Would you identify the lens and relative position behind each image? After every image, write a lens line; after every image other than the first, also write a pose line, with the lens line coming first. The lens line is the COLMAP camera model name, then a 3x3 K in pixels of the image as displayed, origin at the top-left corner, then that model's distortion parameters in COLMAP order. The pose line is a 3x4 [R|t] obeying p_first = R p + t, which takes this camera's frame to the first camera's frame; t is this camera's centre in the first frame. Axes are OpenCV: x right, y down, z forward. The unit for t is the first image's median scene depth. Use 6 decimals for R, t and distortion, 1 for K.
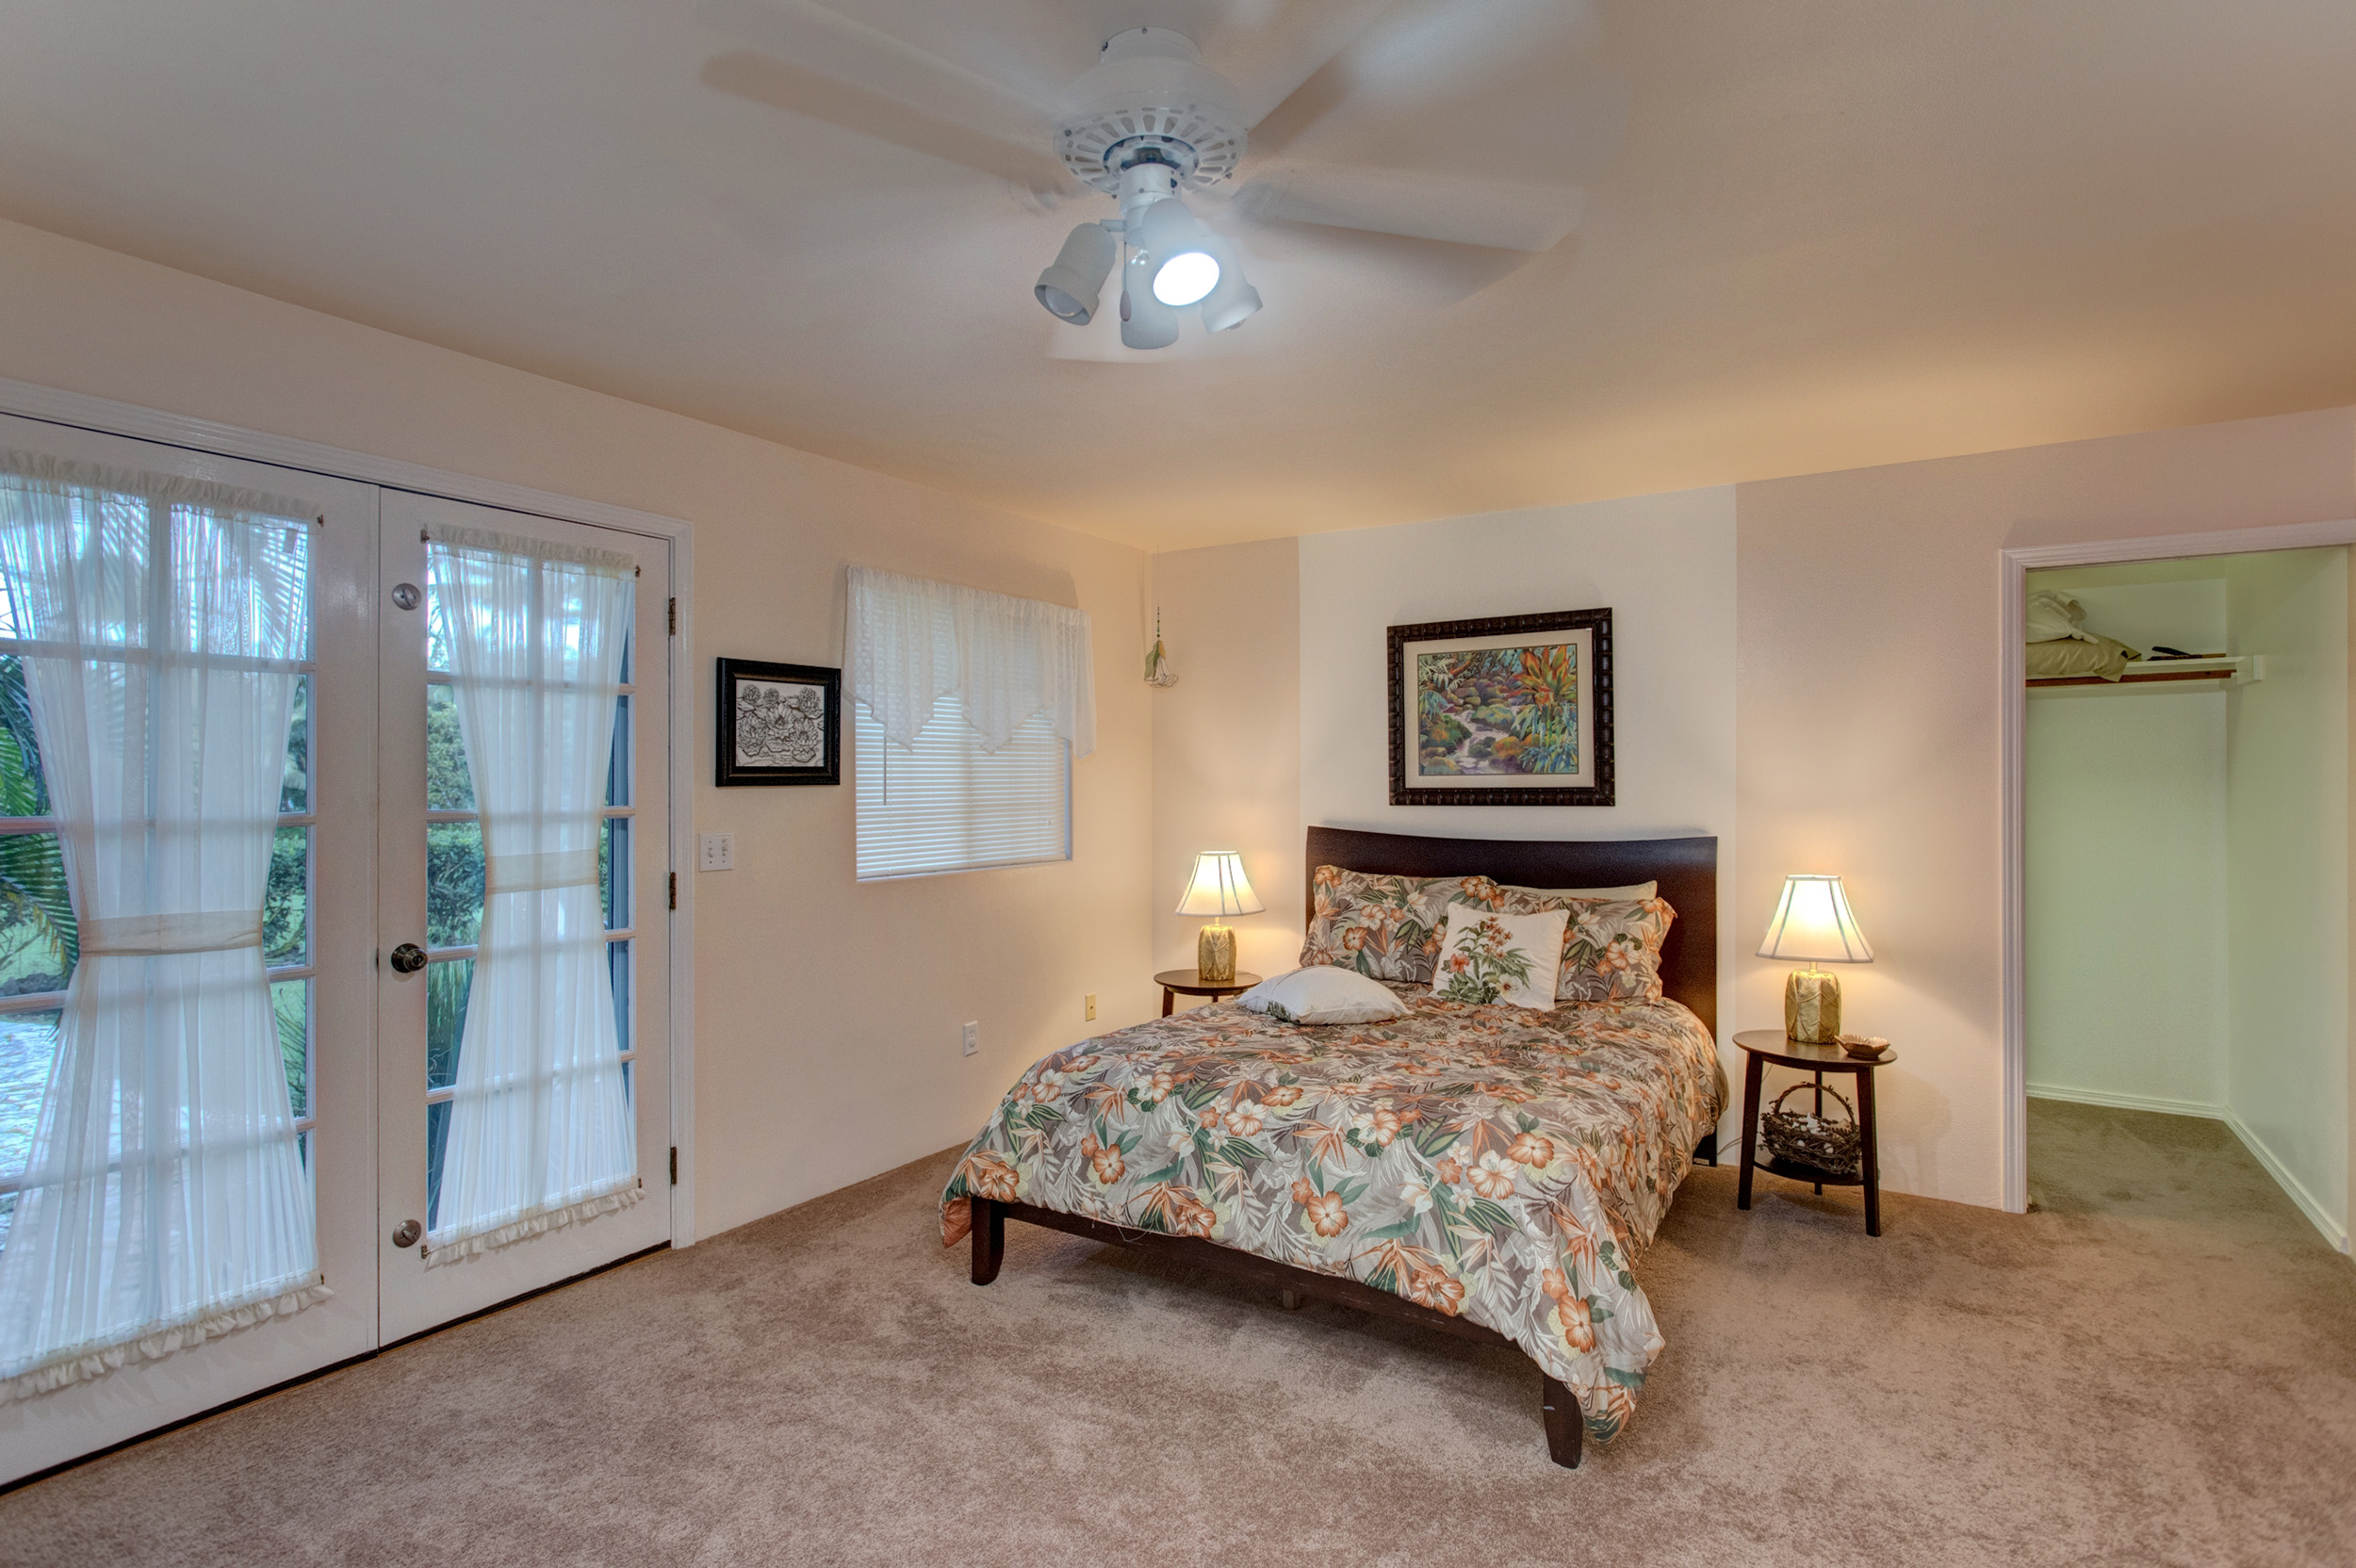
lens RADIAL K [[1242.3, 0, 1172.5], [0, 1242.3, 770.9], [0, 0, 1]] dist [-0.008447, 0.001219]
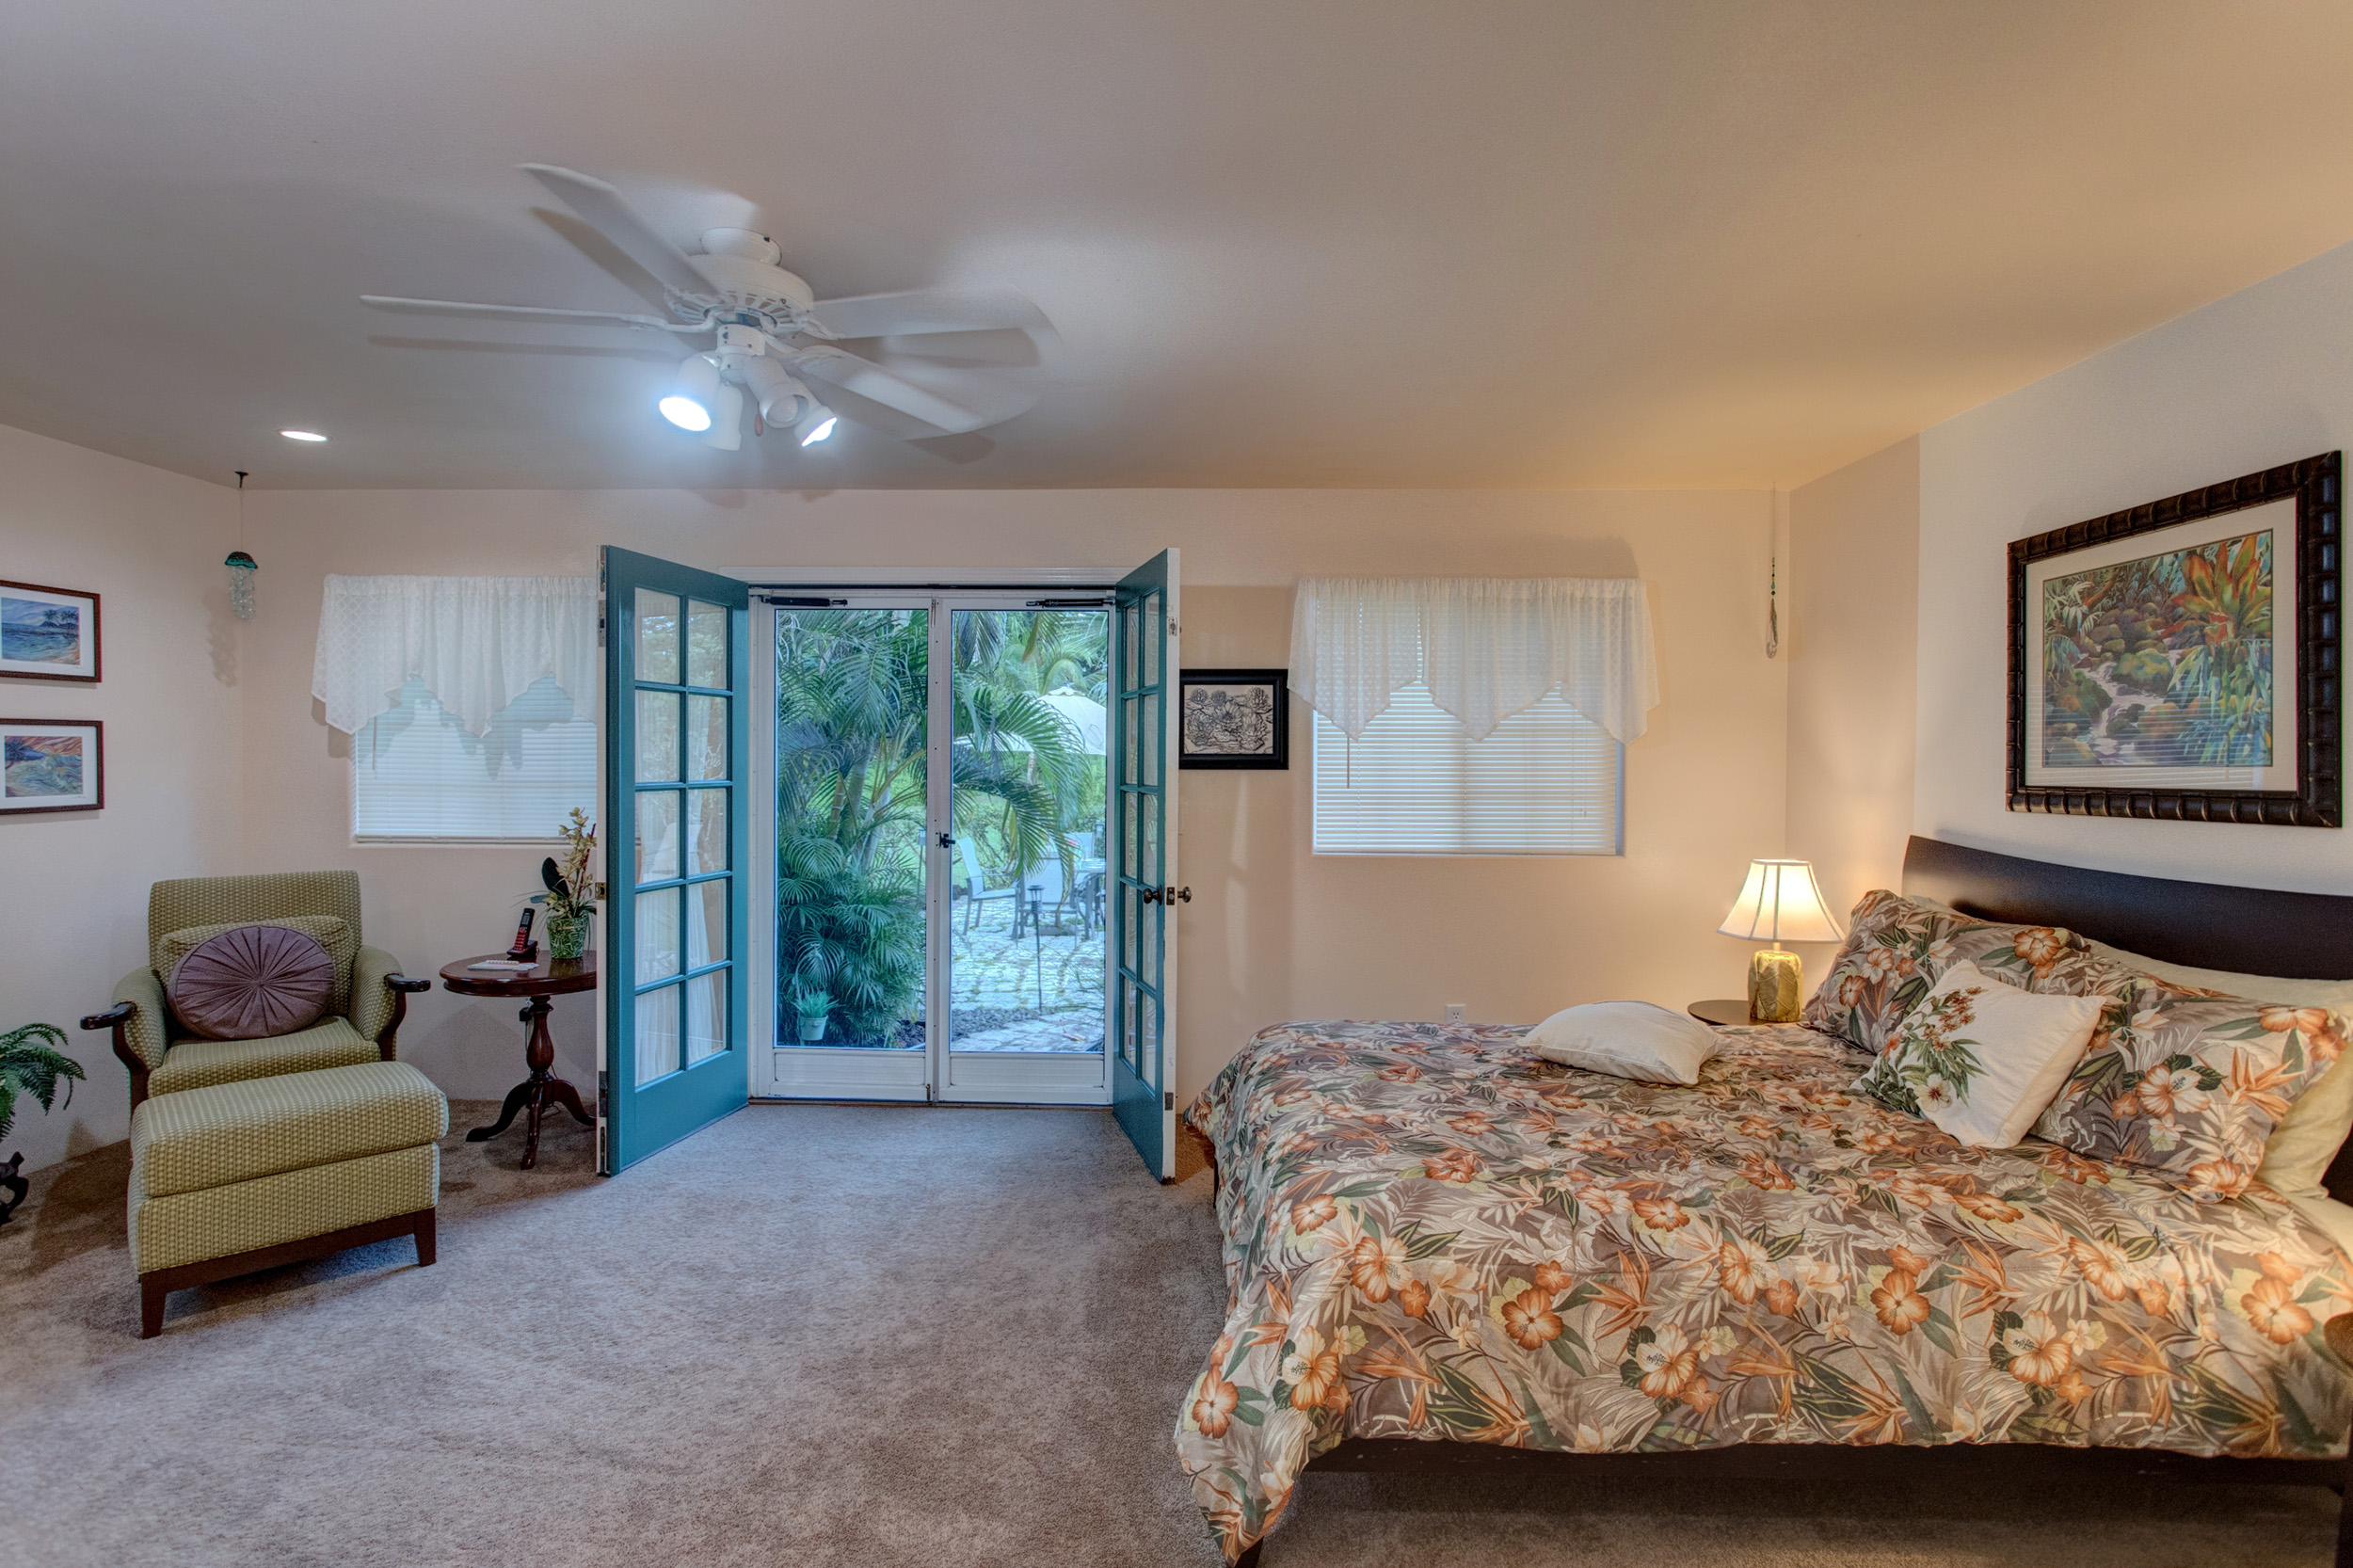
lens RADIAL K [[1136.8, 0, 1106.3], [0, 1136.8, 776.1], [0, 0, 1]] dist [0.002513, -0.001406]
pose [[0.469528, 0.017523, -0.882744, 0.520033], [-0.002435, 0.999825, 0.018552, -0.001302], [0.882914, -0.006562, 0.469489, 0.302809]]
